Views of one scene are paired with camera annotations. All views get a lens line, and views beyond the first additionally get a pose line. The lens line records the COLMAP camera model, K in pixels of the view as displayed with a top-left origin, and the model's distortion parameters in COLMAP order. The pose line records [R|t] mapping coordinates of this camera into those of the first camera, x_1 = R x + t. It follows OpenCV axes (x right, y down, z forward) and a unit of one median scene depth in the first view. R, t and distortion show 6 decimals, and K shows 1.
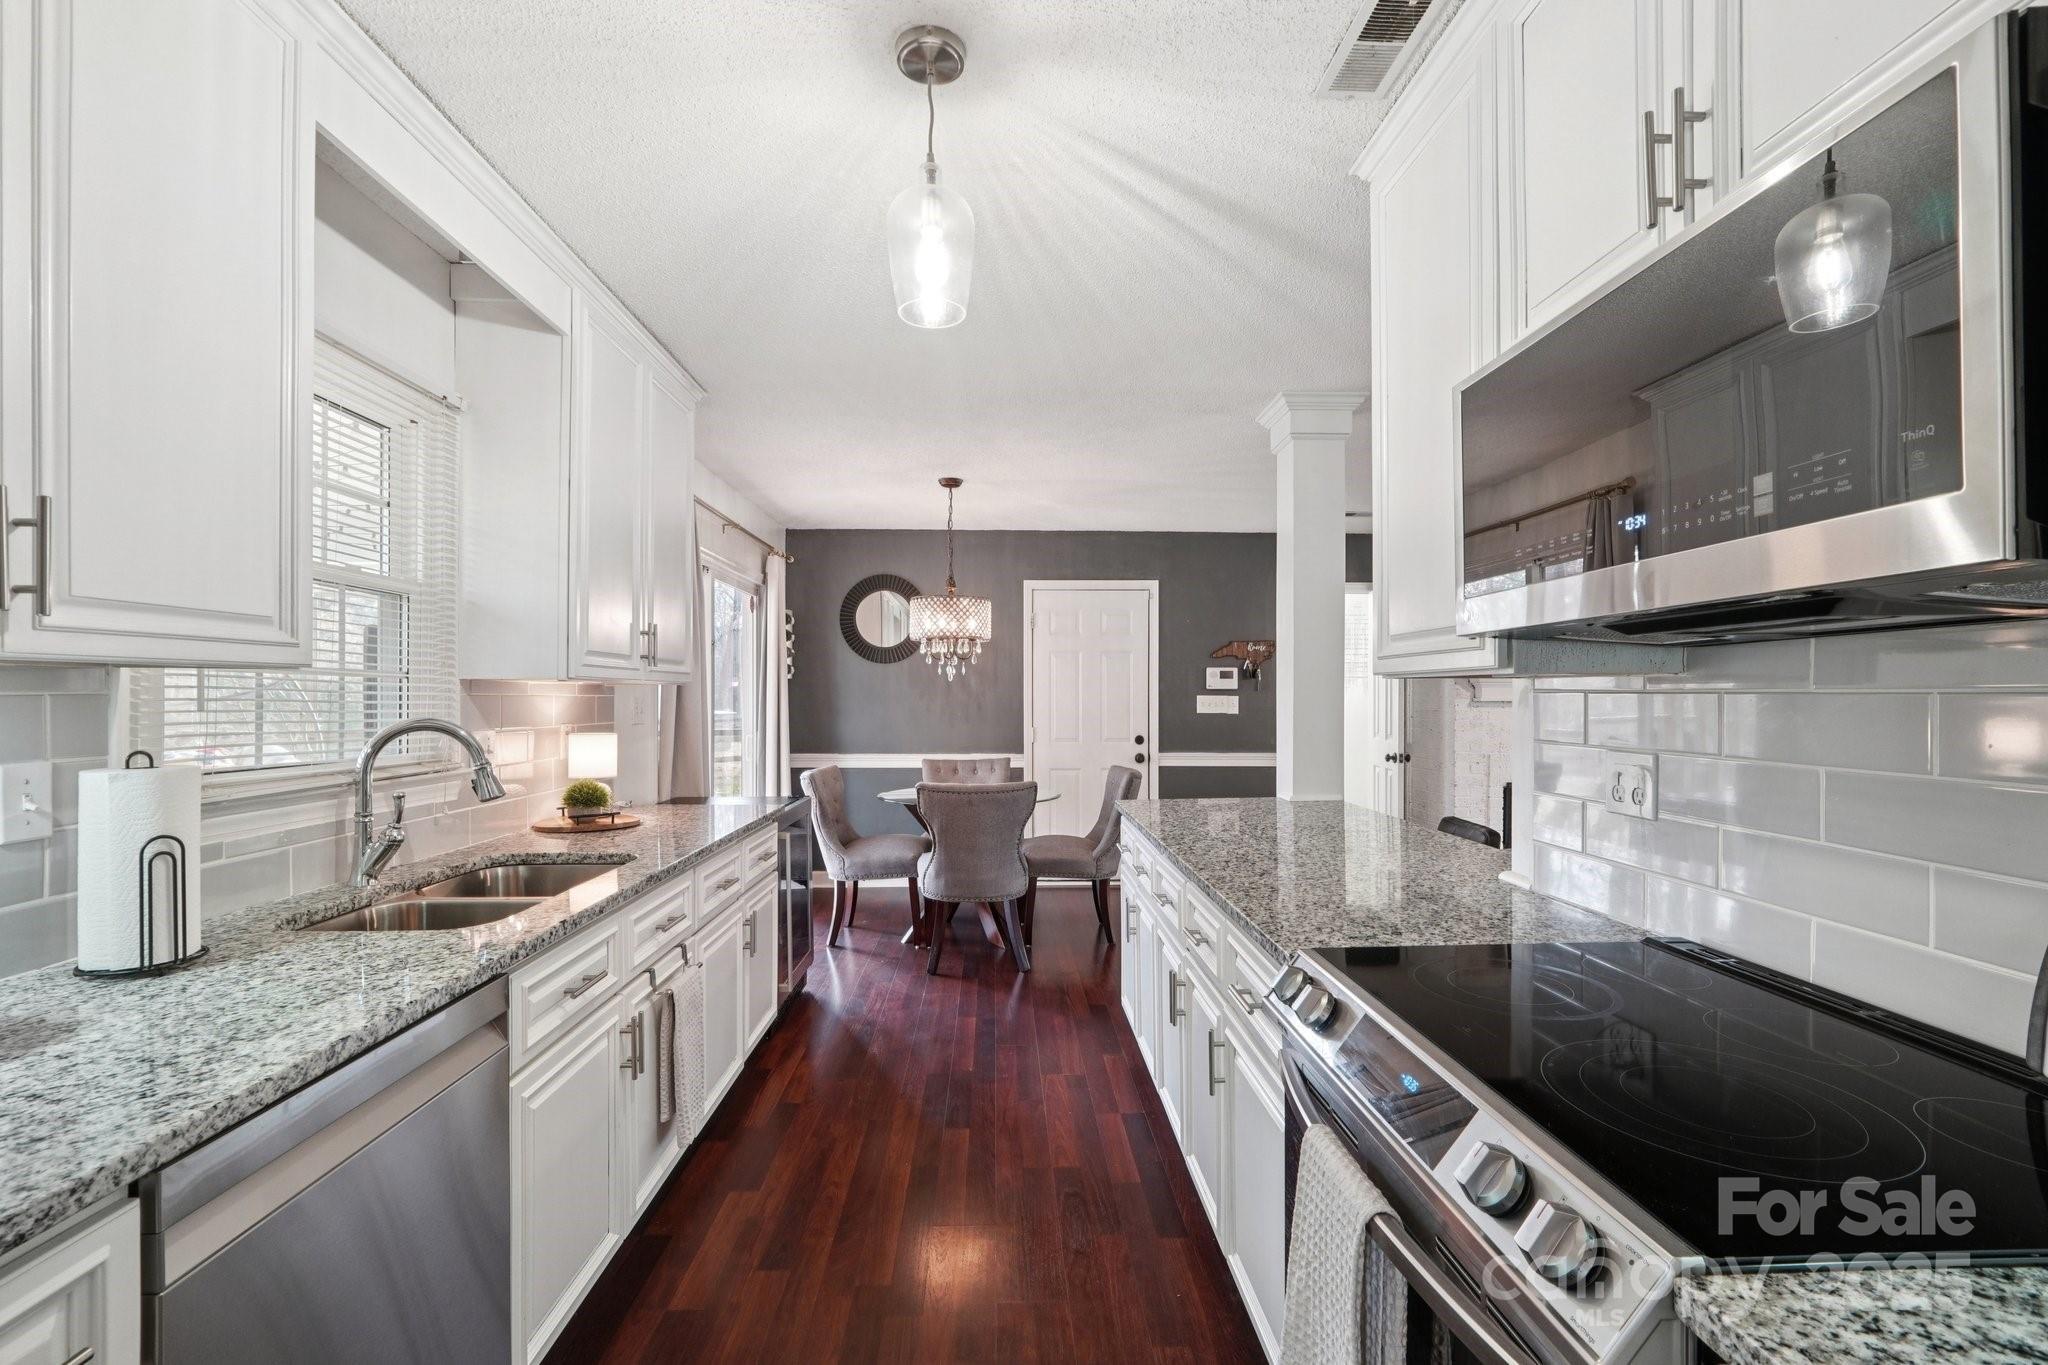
lens RADIAL K [[867.6, 0, 1029.9], [0, 867.6, 694.9], [0, 0, 1]] dist [-0.001035, -0.000031]
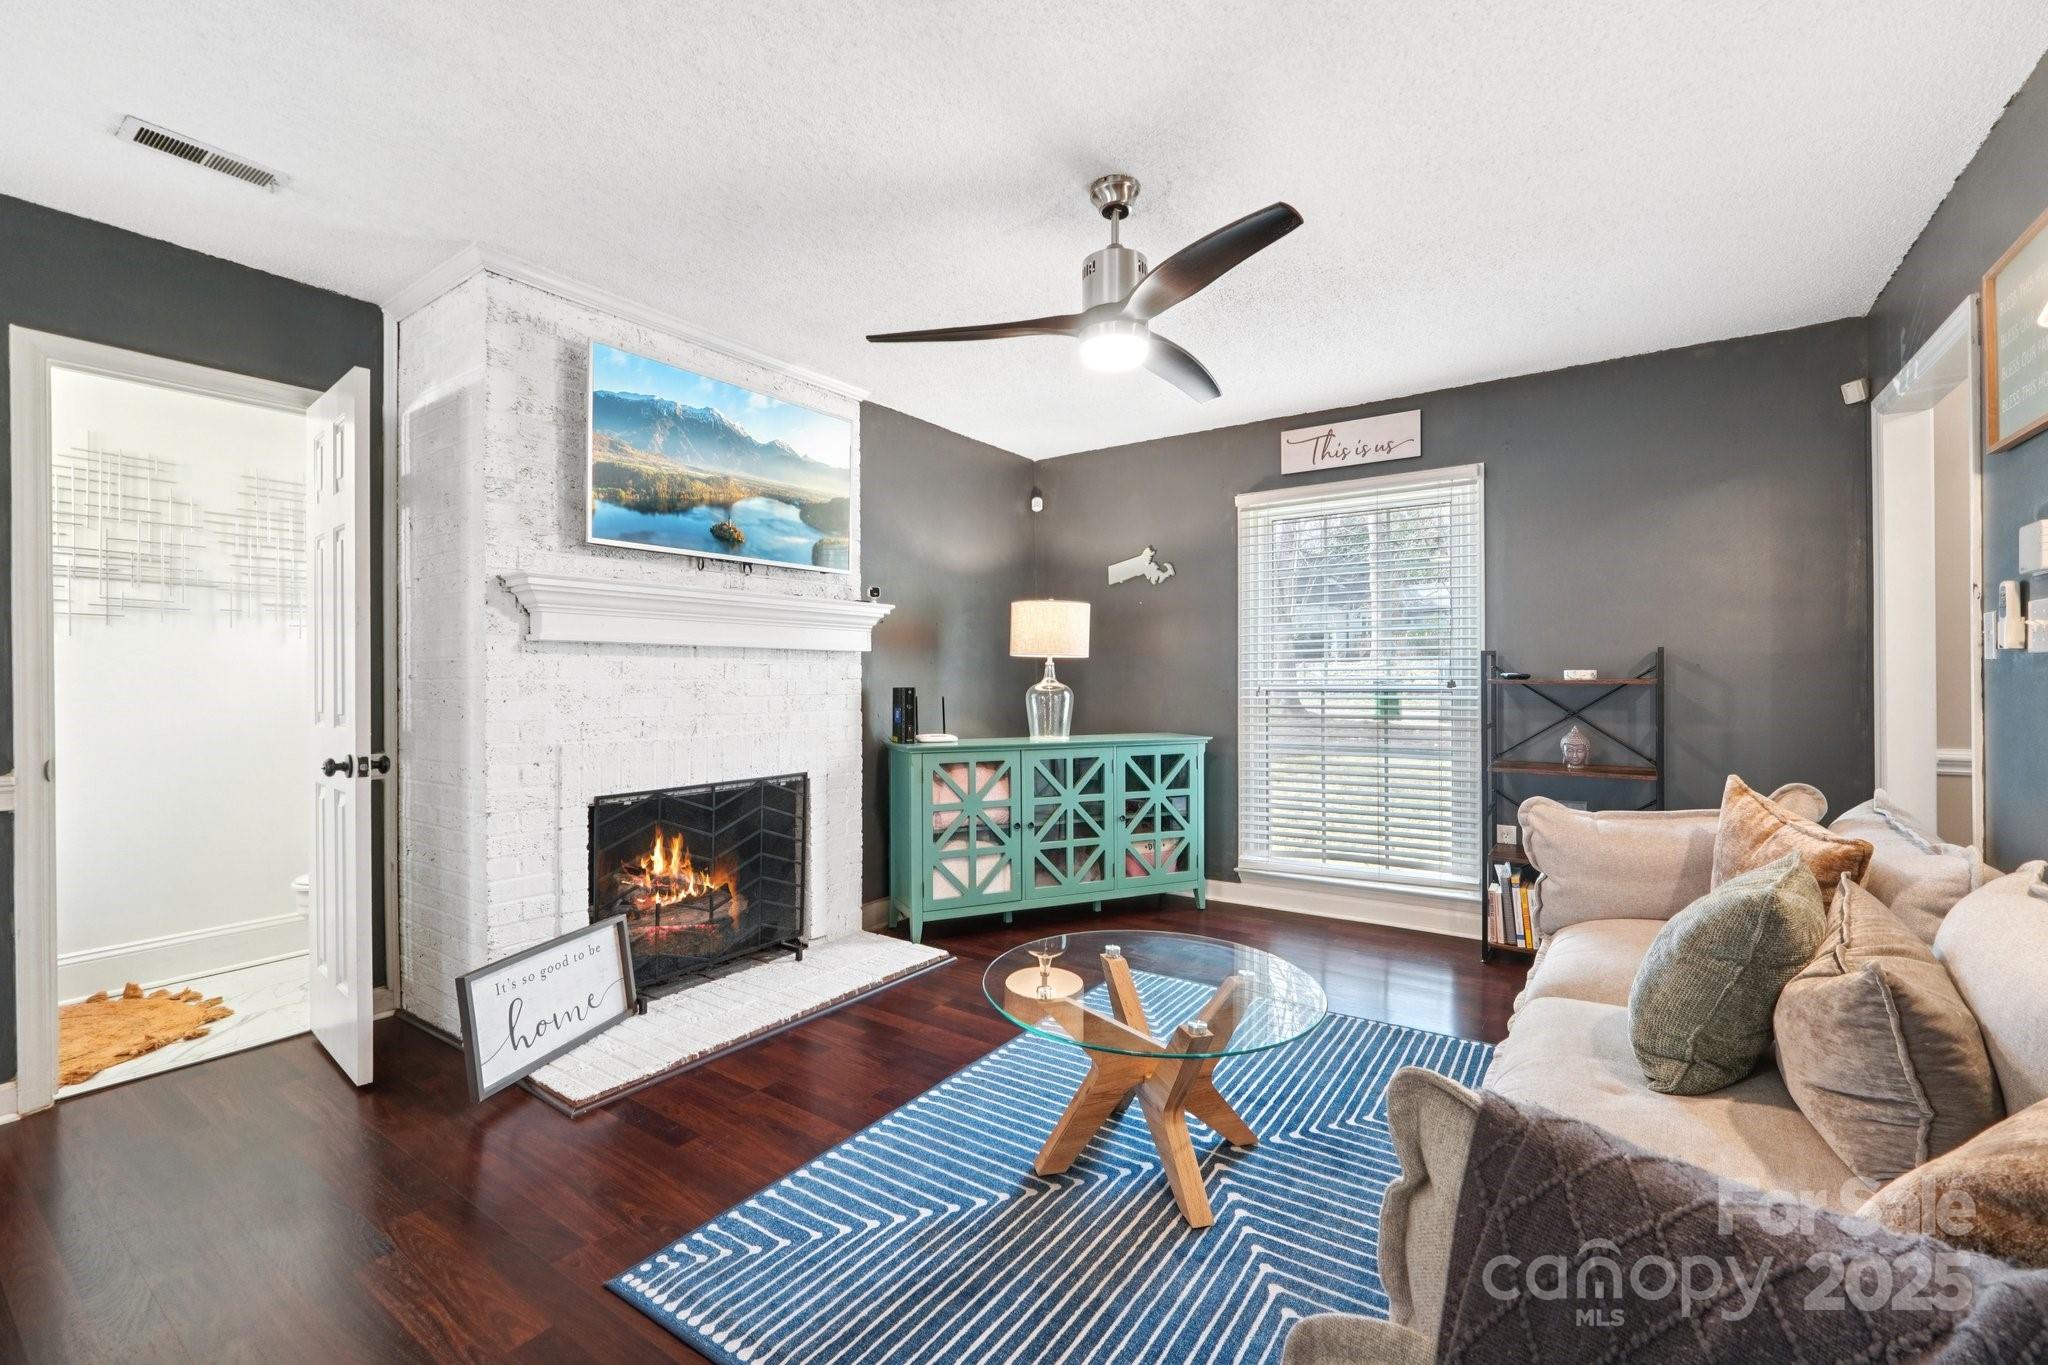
lens RADIAL K [[867.7, 0, 1026.2], [0, 867.7, 678.5], [0, 0, 1]] dist [-0.017666, 0.006878]
pose [[0.604548, -0.005467, 0.796550, 0.262095], [0.002343, 0.999984, 0.005085, 0.024505], [-0.796565, -0.001208, 0.604551, 0.426810]]
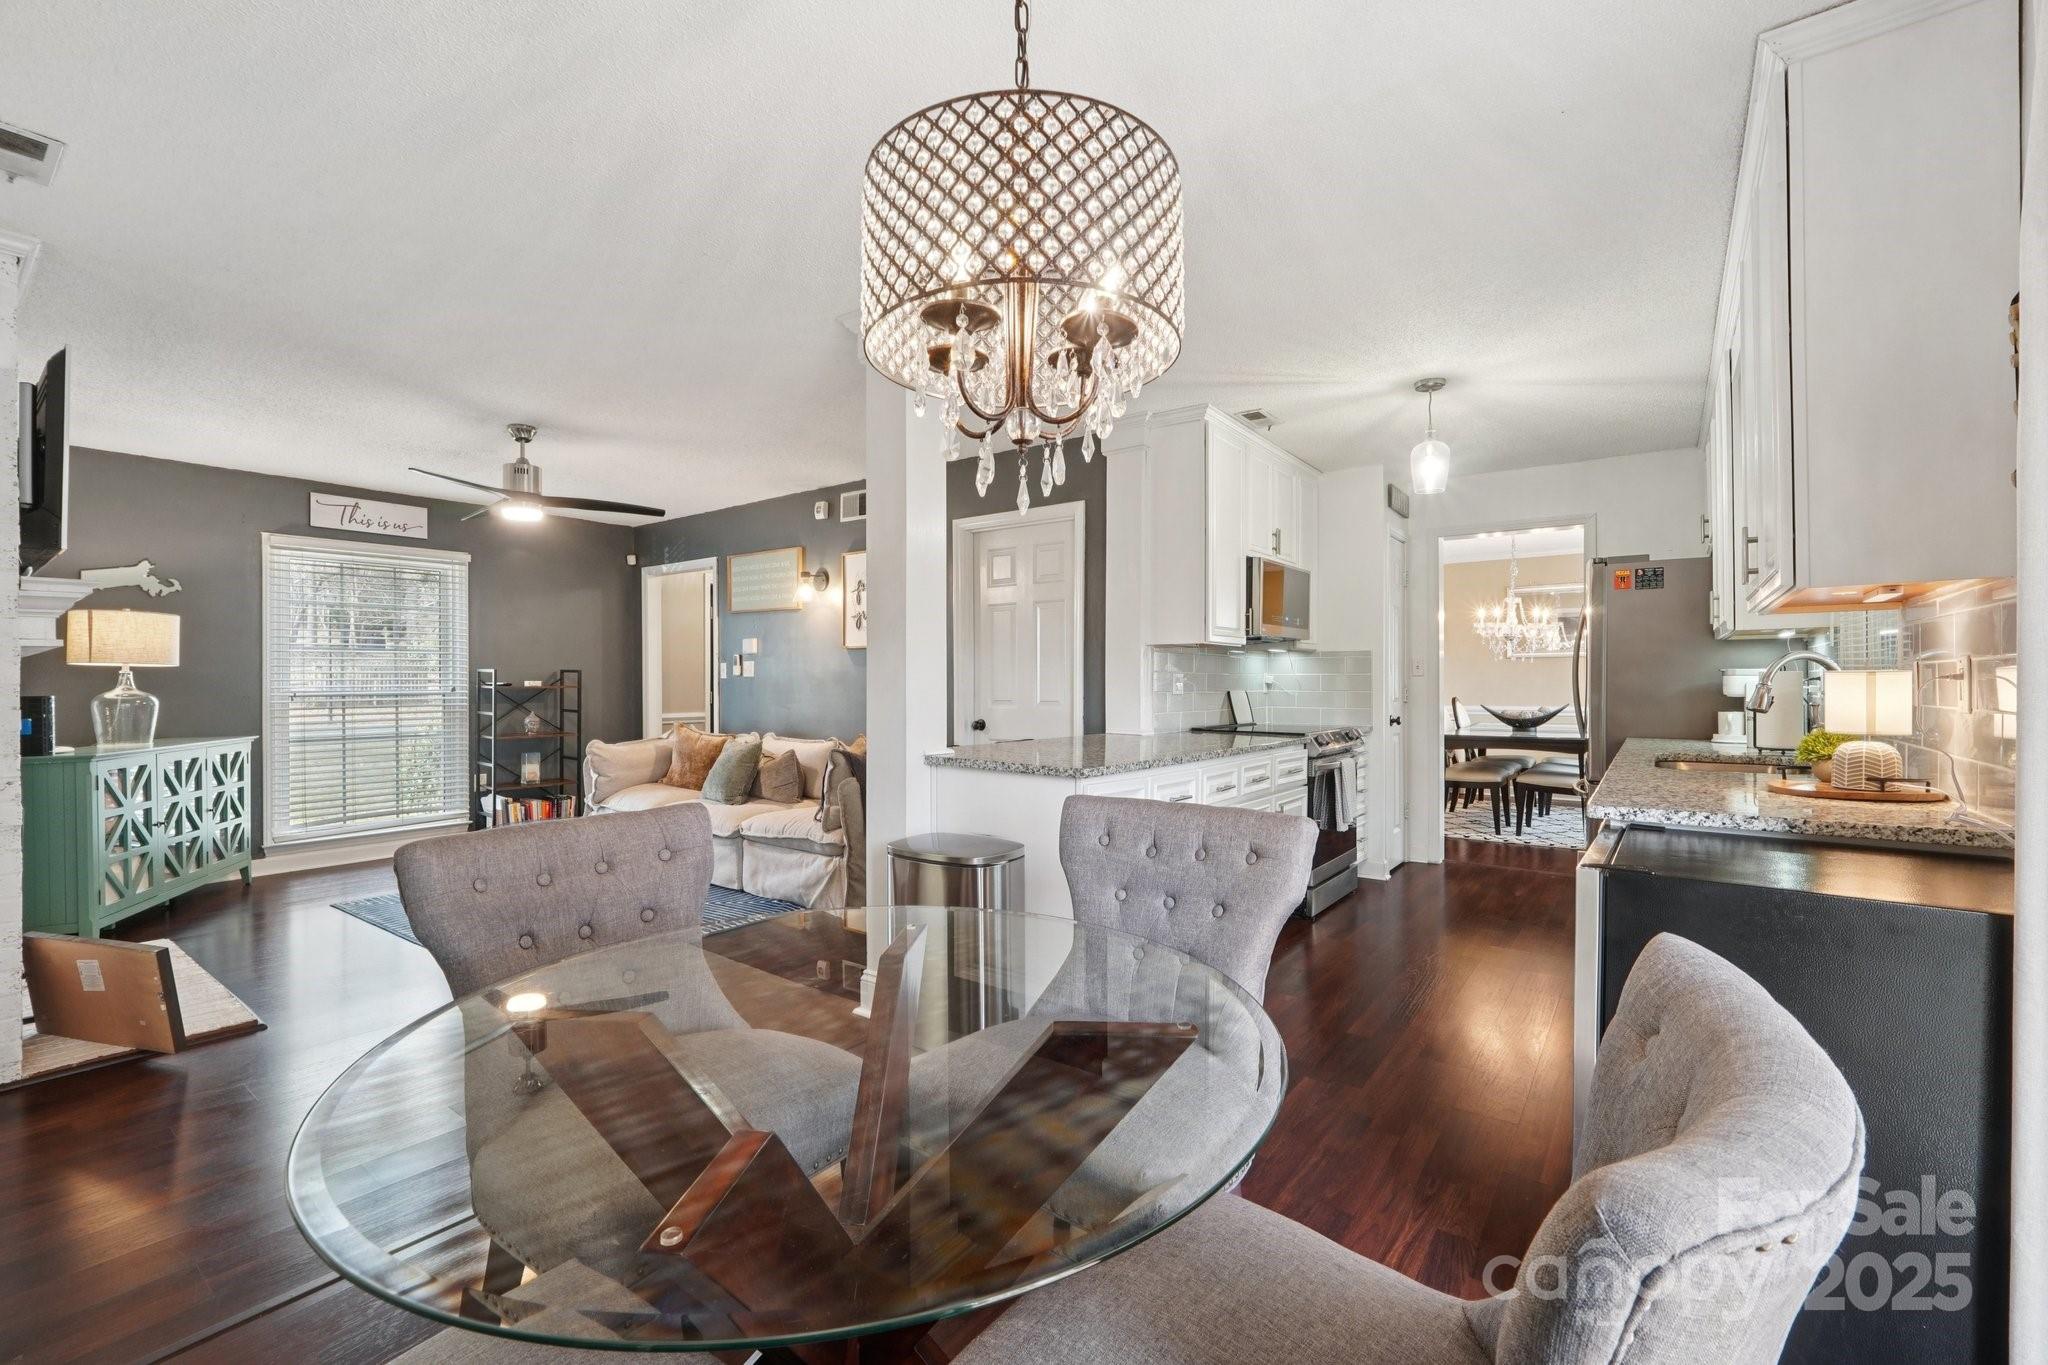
lens RADIAL K [[867.7, 0, 1031.9], [0, 867.7, 681.9], [0, 0, 1]] dist [-0.017666, 0.006878]
pose [[-0.777527, 0.000497, 0.628849, -0.198753], [0.000229, 1.000000, -0.000507, 0.024410], [-0.628849, -0.000250, -0.777527, 0.919007]]
